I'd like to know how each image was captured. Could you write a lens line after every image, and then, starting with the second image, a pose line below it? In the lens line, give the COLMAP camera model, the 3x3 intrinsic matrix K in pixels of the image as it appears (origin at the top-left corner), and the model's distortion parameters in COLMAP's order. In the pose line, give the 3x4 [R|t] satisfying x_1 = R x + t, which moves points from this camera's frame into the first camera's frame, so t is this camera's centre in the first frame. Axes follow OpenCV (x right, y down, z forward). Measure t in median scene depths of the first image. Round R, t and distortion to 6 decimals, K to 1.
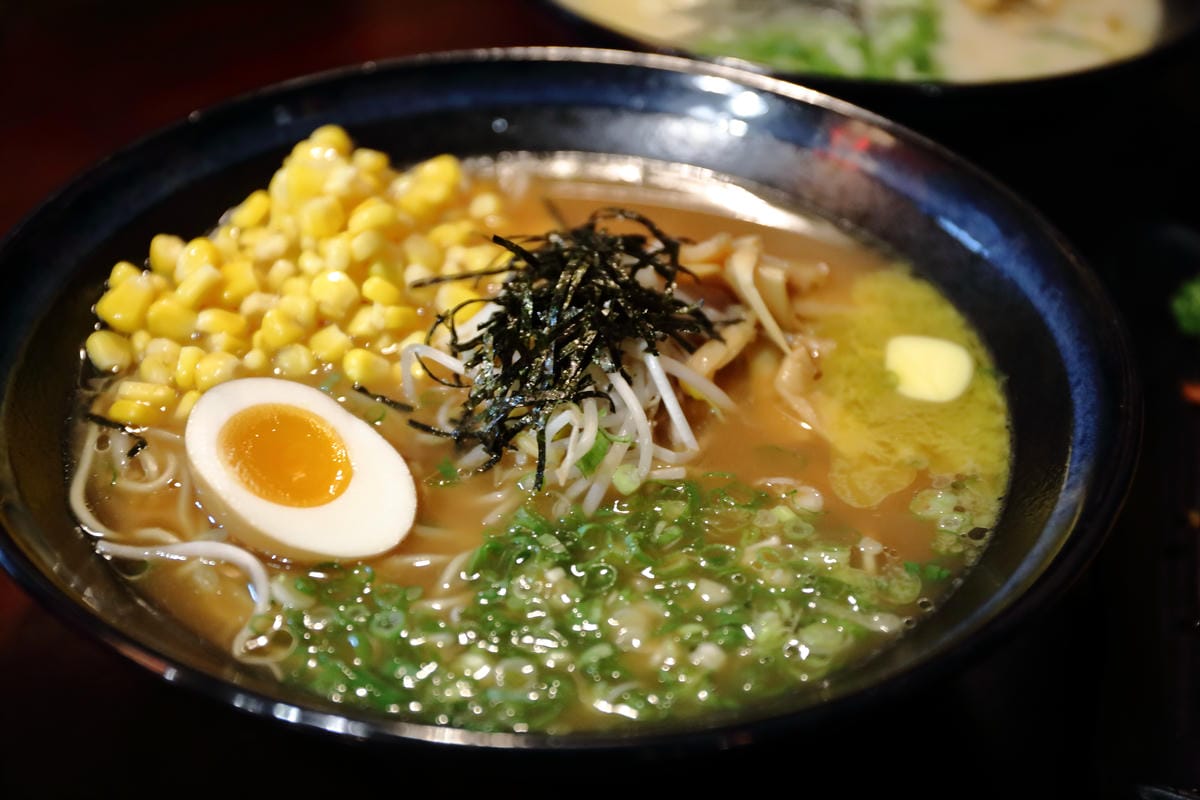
lens RADIAL K [[1851.2, 0, 596.8], [0, 1851.2, 395.5], [0, 0, 1]] dist [-0.167837, 0.000000]
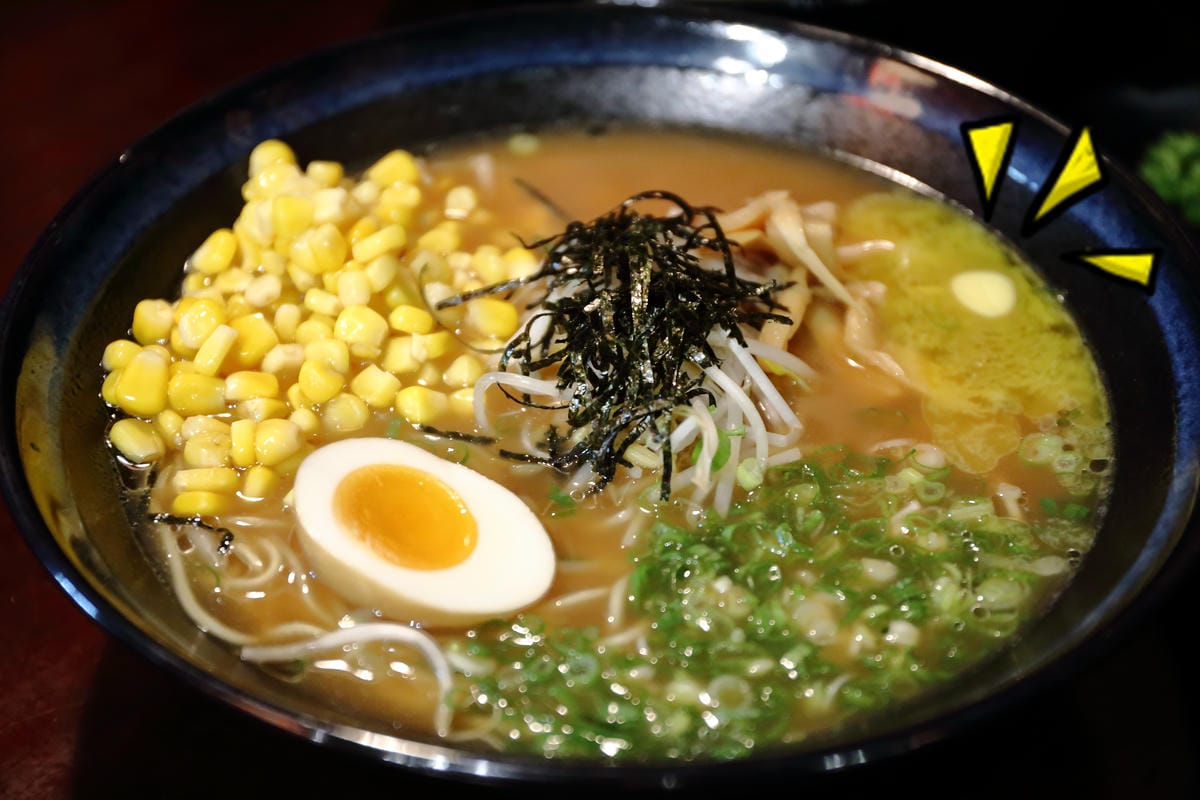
lens RADIAL K [[2354.2, 0, 604.5], [0, 2354.2, 399.5], [0, 0, 1]] dist [-0.029291, 0.000000]
pose [[0.964623, -0.187153, 0.185678, -0.277446], [0.177566, 0.981816, 0.067136, -0.088001], [-0.194867, -0.031790, 0.980314, -0.197055]]
